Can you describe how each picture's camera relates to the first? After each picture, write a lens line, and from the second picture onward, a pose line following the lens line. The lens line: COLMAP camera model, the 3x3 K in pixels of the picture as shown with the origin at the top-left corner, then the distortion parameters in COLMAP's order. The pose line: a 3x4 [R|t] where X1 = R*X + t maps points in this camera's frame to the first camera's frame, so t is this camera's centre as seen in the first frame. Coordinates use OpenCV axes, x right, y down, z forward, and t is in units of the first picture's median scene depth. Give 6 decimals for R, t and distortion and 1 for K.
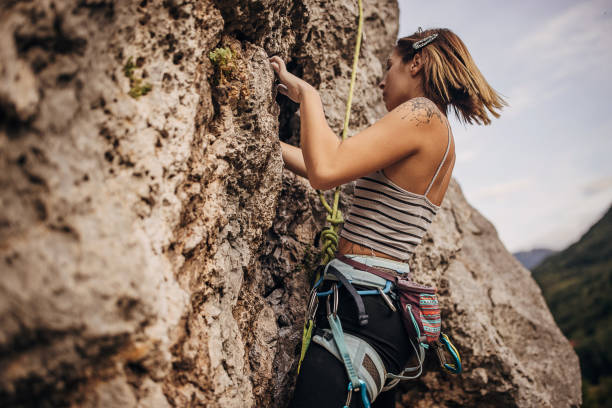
lens RADIAL K [[580.4, 0, 316.5], [0, 580.4, 212.2], [0, 0, 1]] dist [-0.012531, 0.000000]
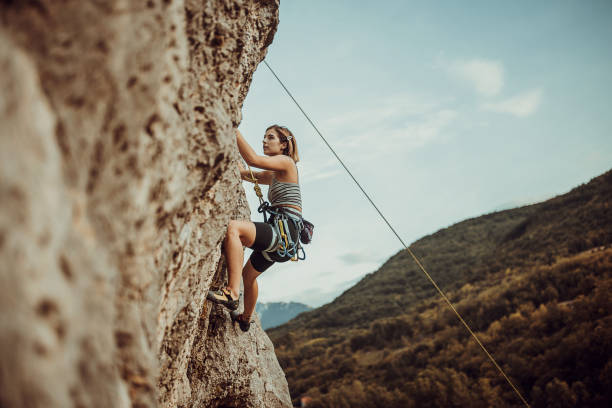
lens RADIAL K [[580.4, 0, 297.1], [0, 580.4, 202.8], [0, 0, 1]] dist [-0.012531, 0.000000]
pose [[0.917858, 0.229068, 0.324137, -0.722899], [-0.204171, 0.972810, -0.109334, -0.502784], [-0.340369, 0.034174, 0.939671, -1.753219]]
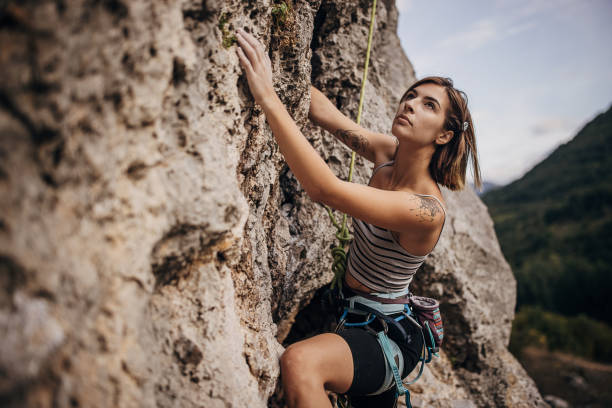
lens RADIAL K [[580.4, 0, 318.1], [0, 580.4, 211.3], [0, 0, 1]] dist [-0.012531, 0.000000]
pose [[0.991045, 0.093062, 0.095757, -0.147653], [-0.106135, 0.984162, 0.141989, -0.035059], [-0.081027, -0.150880, 0.985226, -0.226988]]
